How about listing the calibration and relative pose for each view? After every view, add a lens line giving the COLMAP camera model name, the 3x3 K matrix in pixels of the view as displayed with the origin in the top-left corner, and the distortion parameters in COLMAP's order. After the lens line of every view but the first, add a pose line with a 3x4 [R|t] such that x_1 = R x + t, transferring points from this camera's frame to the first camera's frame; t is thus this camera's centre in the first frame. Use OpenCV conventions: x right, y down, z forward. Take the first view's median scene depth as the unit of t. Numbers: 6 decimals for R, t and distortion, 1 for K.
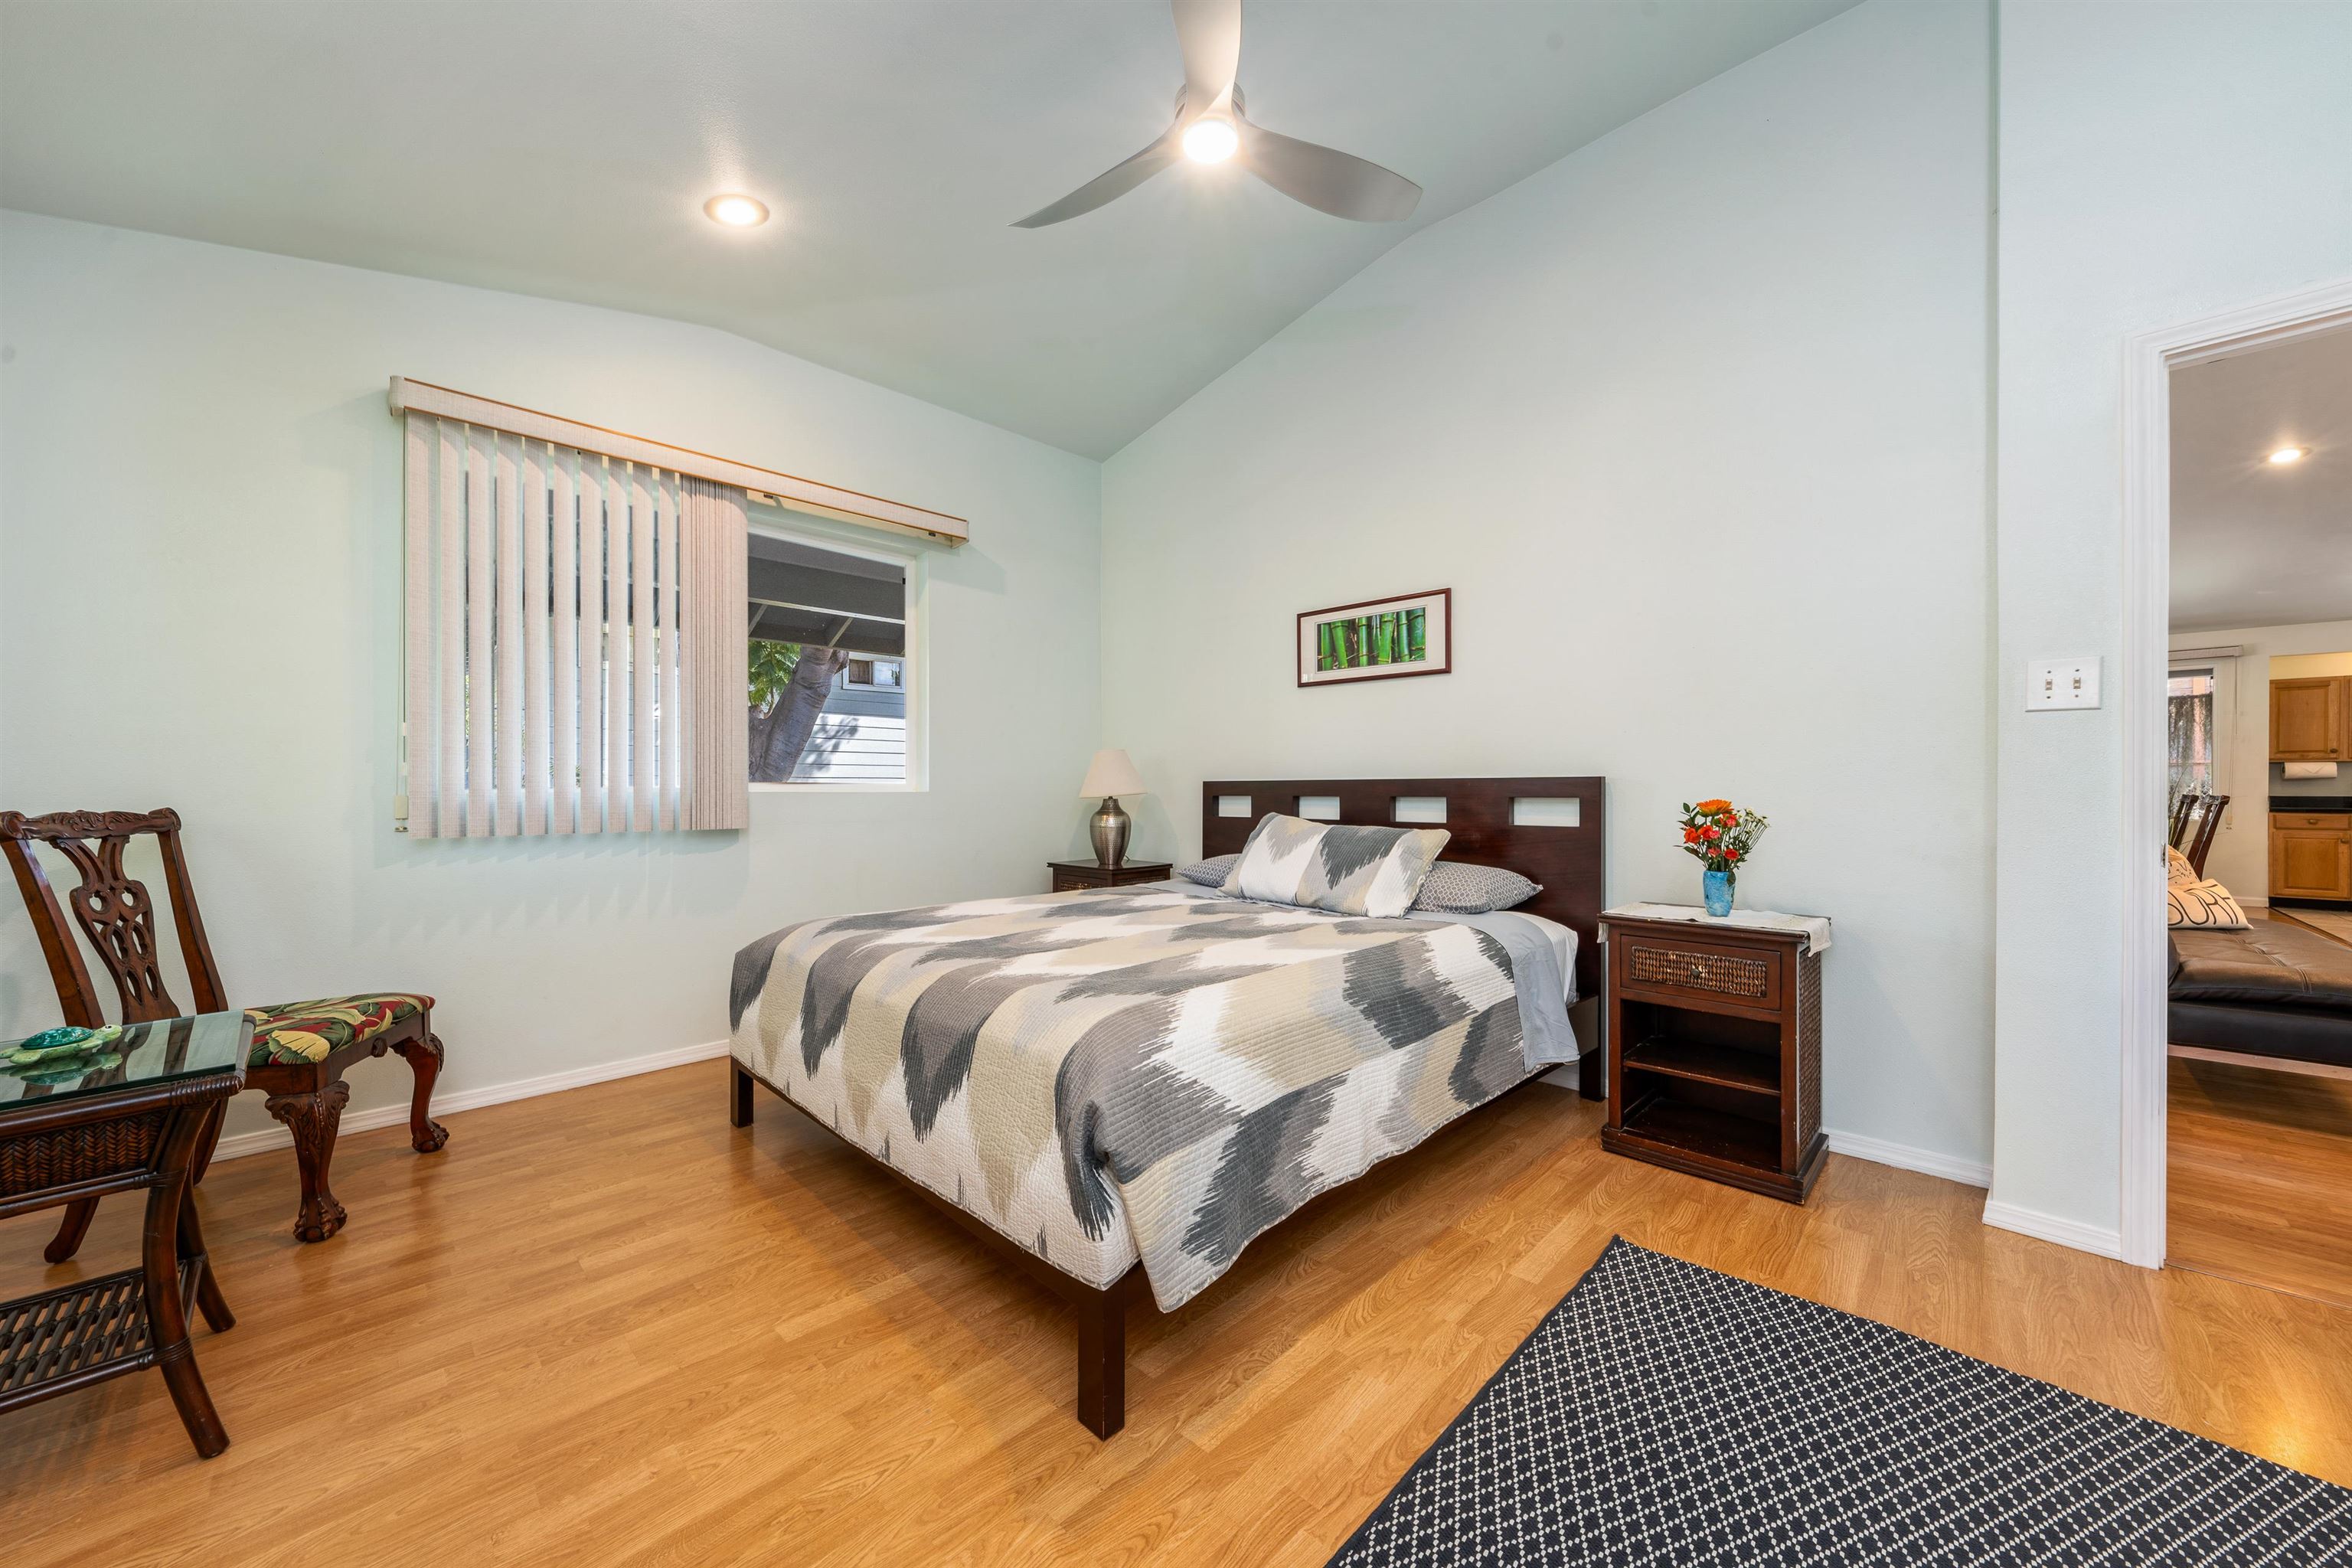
lens RADIAL K [[838.4, 0, 1159.3], [0, 838.4, 767.5], [0, 0, 1]] dist [-0.002451, -0.000373]
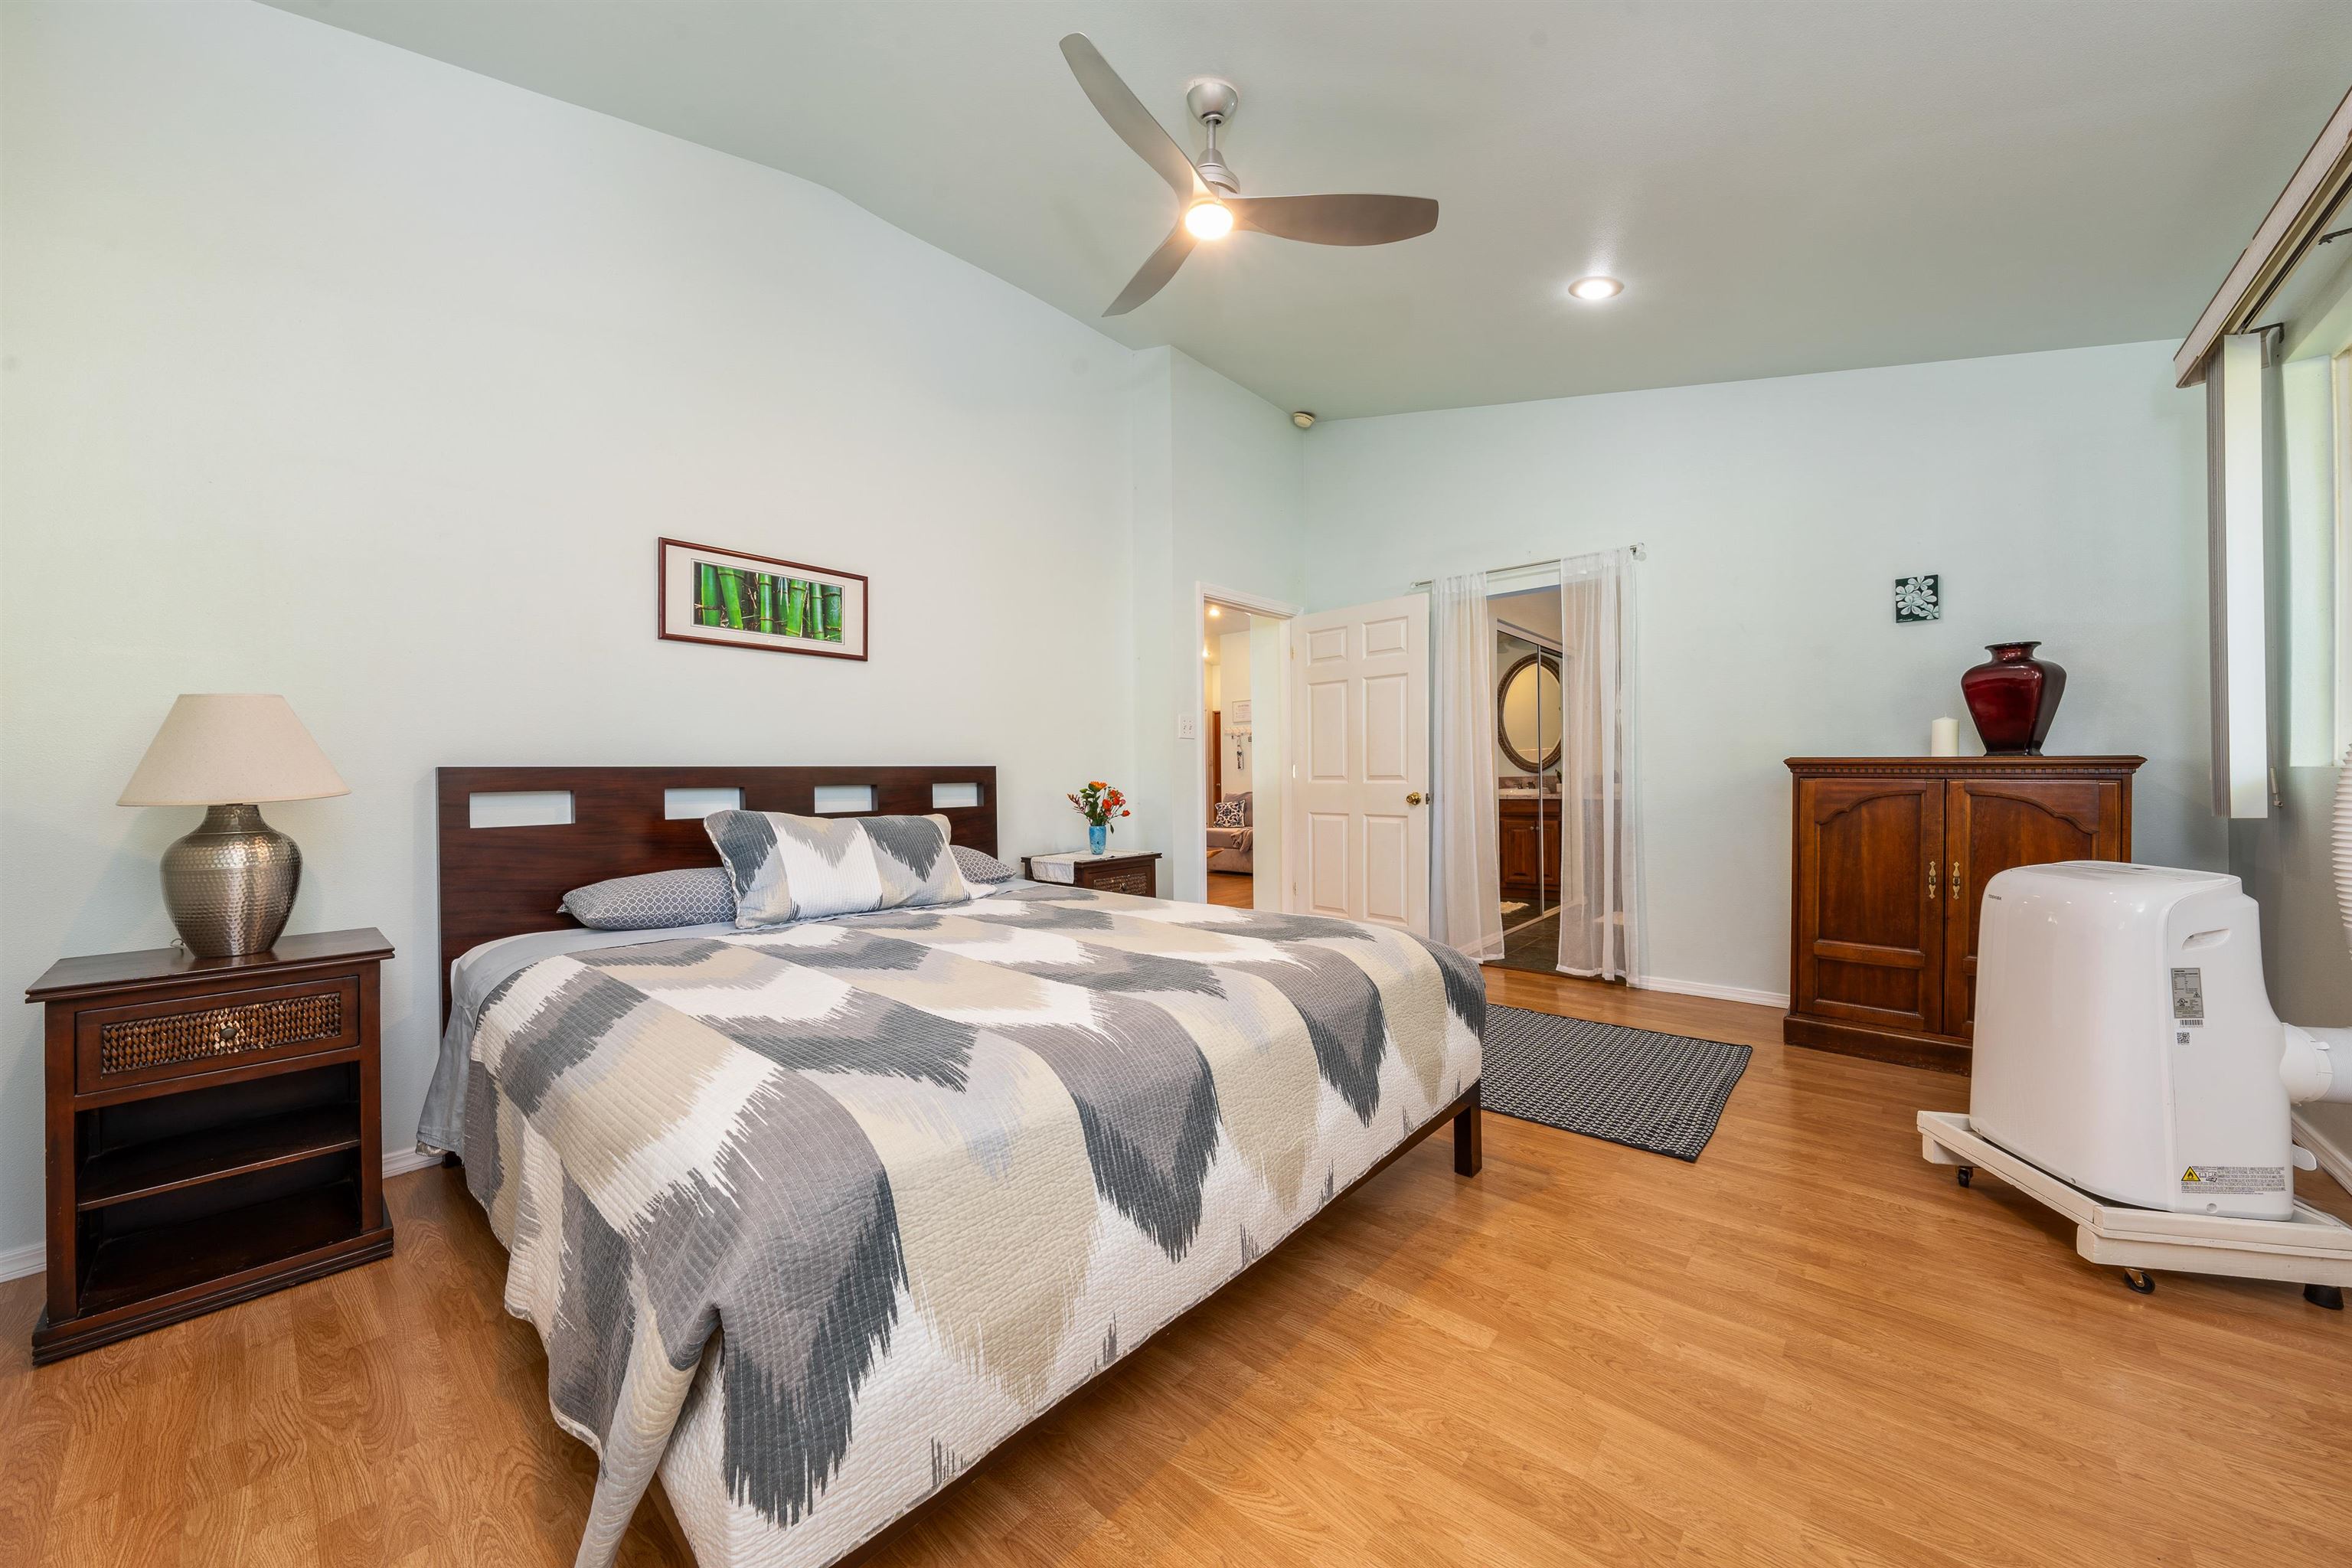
lens RADIAL K [[838.4, 0, 1159.3], [0, 838.4, 767.5], [0, 0, 1]] dist [-0.002451, -0.000373]
pose [[-0.064146, 0.005175, 0.997927, -0.653587], [-0.019166, 0.999796, -0.006416, 0.013919], [-0.997756, -0.019538, -0.064034, 0.683388]]
